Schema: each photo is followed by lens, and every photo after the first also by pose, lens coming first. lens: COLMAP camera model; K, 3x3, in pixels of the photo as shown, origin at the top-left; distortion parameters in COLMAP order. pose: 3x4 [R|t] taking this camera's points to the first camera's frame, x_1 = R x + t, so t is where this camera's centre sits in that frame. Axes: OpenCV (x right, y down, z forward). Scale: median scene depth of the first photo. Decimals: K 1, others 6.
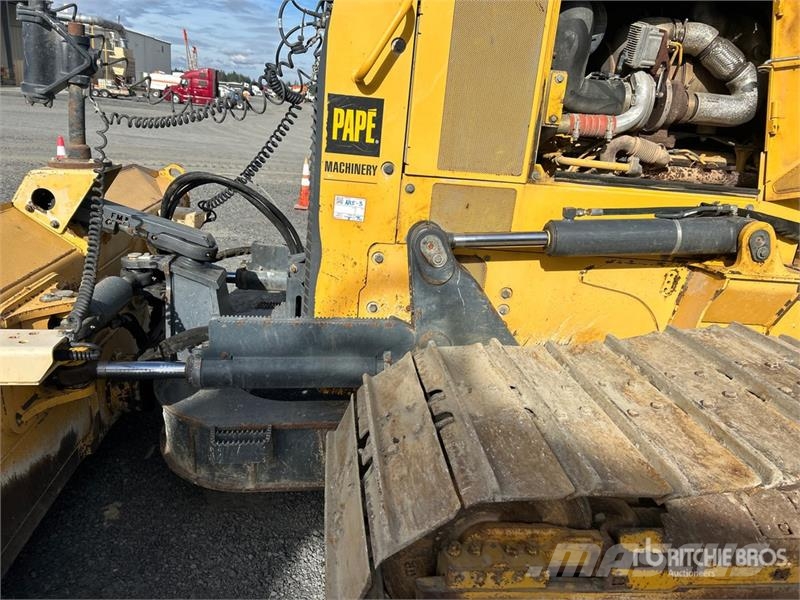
lens RADIAL K [[601.8, 0, 396.1], [0, 601.8, 307.0], [0, 0, 1]] dist [0.043336, -0.046023]
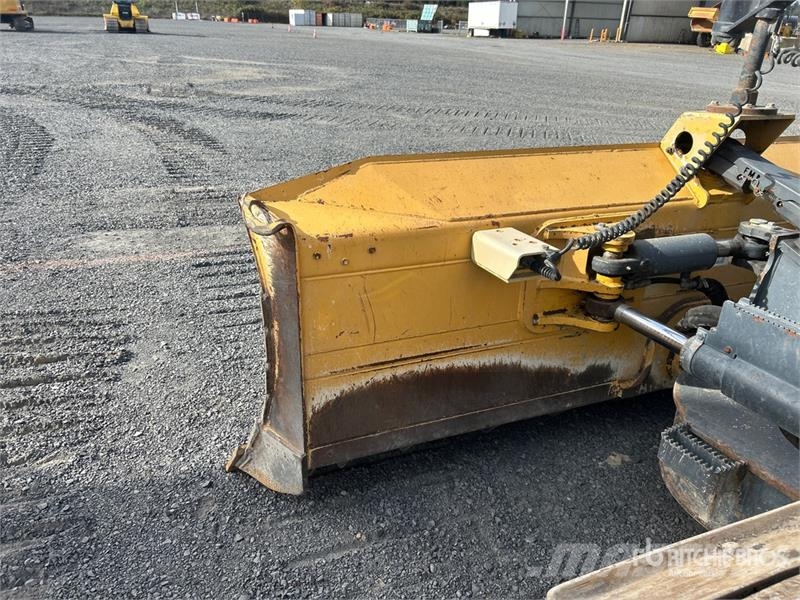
lens RADIAL K [[601.8, 0, 394.4], [0, 601.8, 305.4], [0, 0, 1]] dist [0.043336, -0.046023]
pose [[0.283276, 0.333662, -0.899124, 0.275640], [-0.310683, 0.918896, 0.243117, -0.030331], [0.907321, 0.210473, 0.363964, 0.286862]]
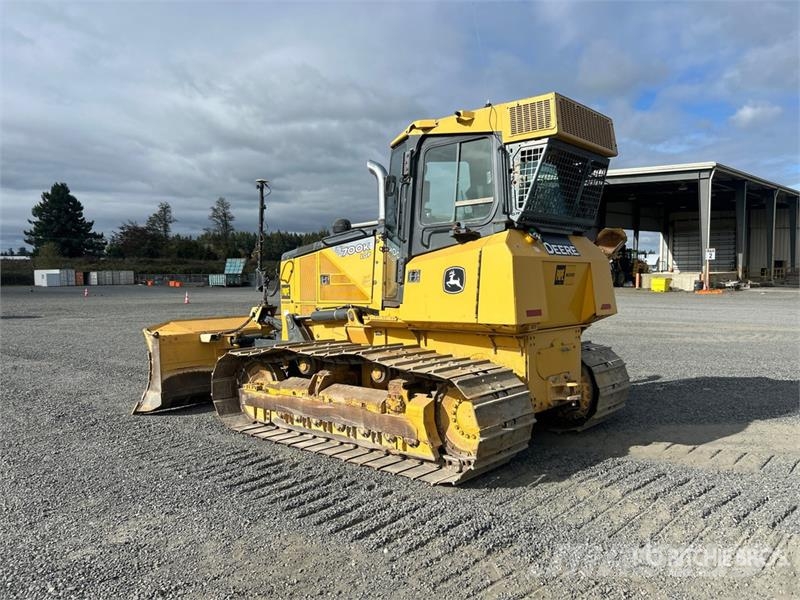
lens RADIAL K [[601.8, 0, 403.0], [0, 601.8, 299.9], [0, 0, 1]] dist [0.043336, -0.046023]
pose [[0.677900, -0.071482, -0.731671, 3.096380], [-0.164543, 0.955259, -0.245776, 0.557854], [0.716504, 0.287003, 0.635808, -0.859622]]
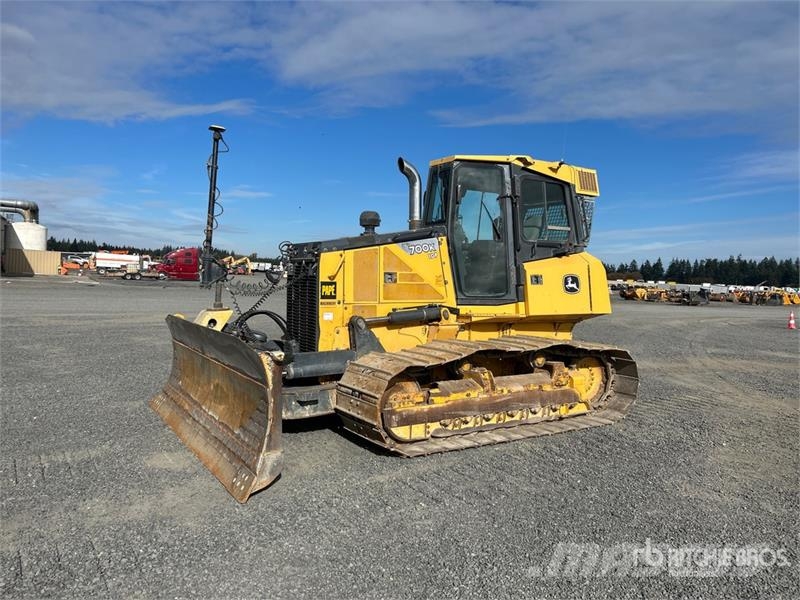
lens RADIAL K [[601.8, 0, 409.3], [0, 601.8, 291.4], [0, 0, 1]] dist [0.043336, -0.046023]
pose [[0.886945, -0.082857, 0.454381, -1.068958], [0.197297, 0.957472, -0.210525, 0.430320], [-0.417614, 0.276373, 0.865573, -1.808980]]
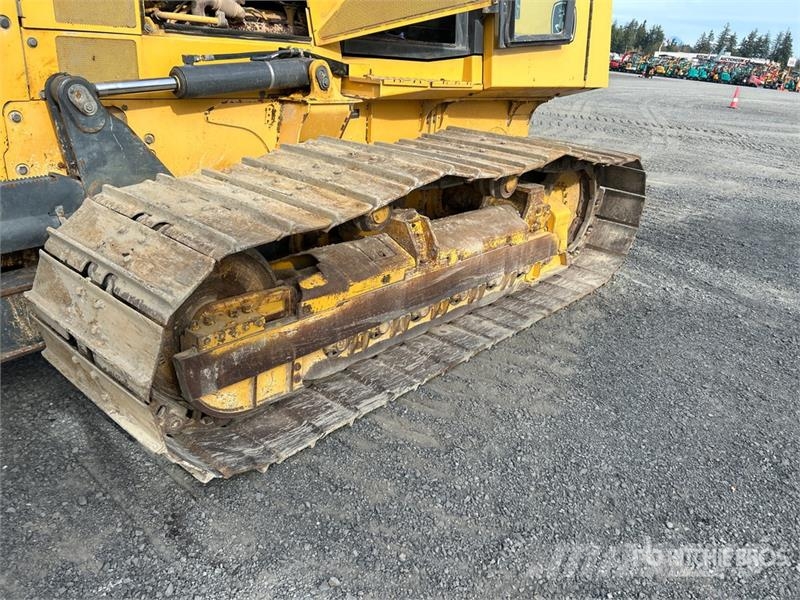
lens RADIAL K [[601.8, 0, 404.2], [0, 601.8, 300.8], [0, 0, 1]] dist [0.043336, -0.046023]
pose [[0.735114, -0.295645, 0.610083, -0.267387], [0.194315, 0.954031, 0.228183, 0.107290], [-0.649498, -0.049192, 0.758770, -0.209844]]
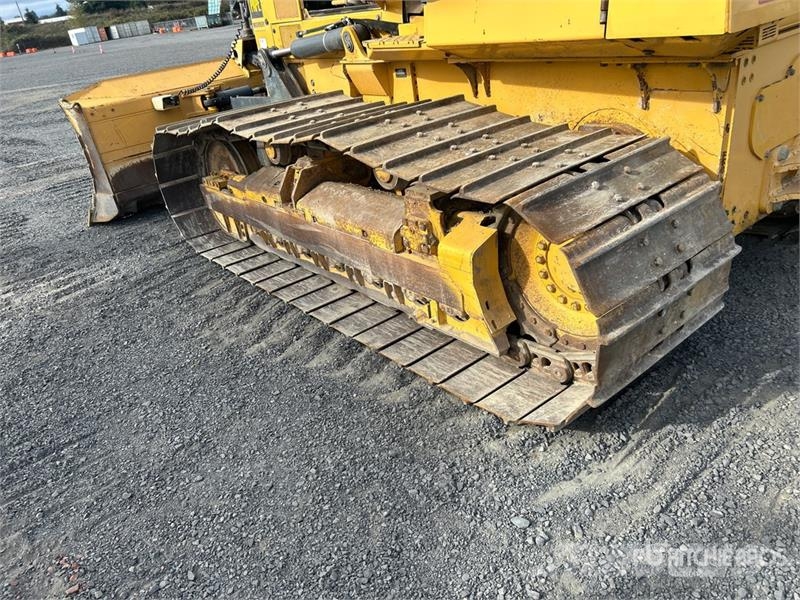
lens RADIAL K [[601.8, 0, 392.3], [0, 601.8, 308.6], [0, 0, 1]] dist [0.043336, -0.046023]
pose [[0.533030, 0.242989, -0.810454, 2.185484], [-0.088870, 0.968654, 0.231971, 0.215920], [0.841416, -0.051623, 0.537916, 0.148634]]
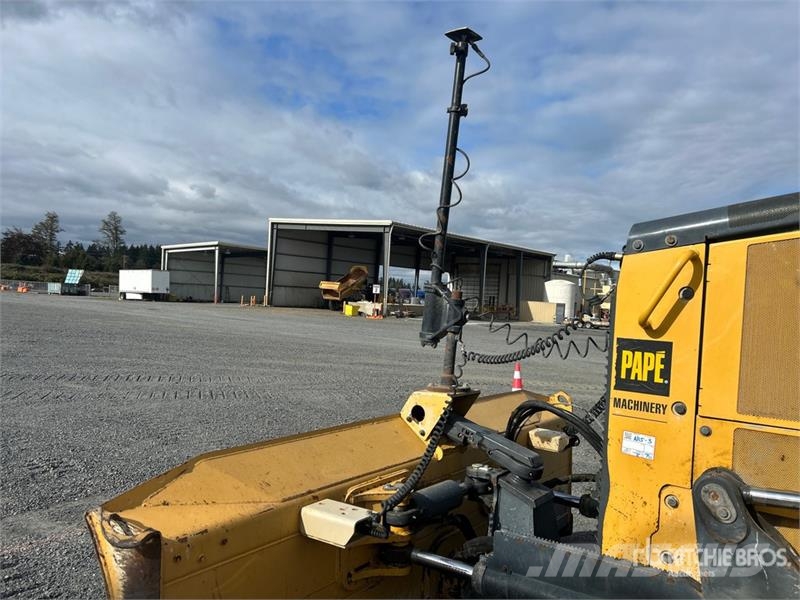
lens RADIAL K [[601.8, 0, 391.7], [0, 601.8, 305.8], [0, 0, 1]] dist [0.043336, -0.046023]
pose [[0.734474, -0.046244, -0.677059, 0.309503], [-0.199853, 0.938693, -0.280915, -0.015556], [0.648542, 0.341637, 0.680204, -0.029882]]
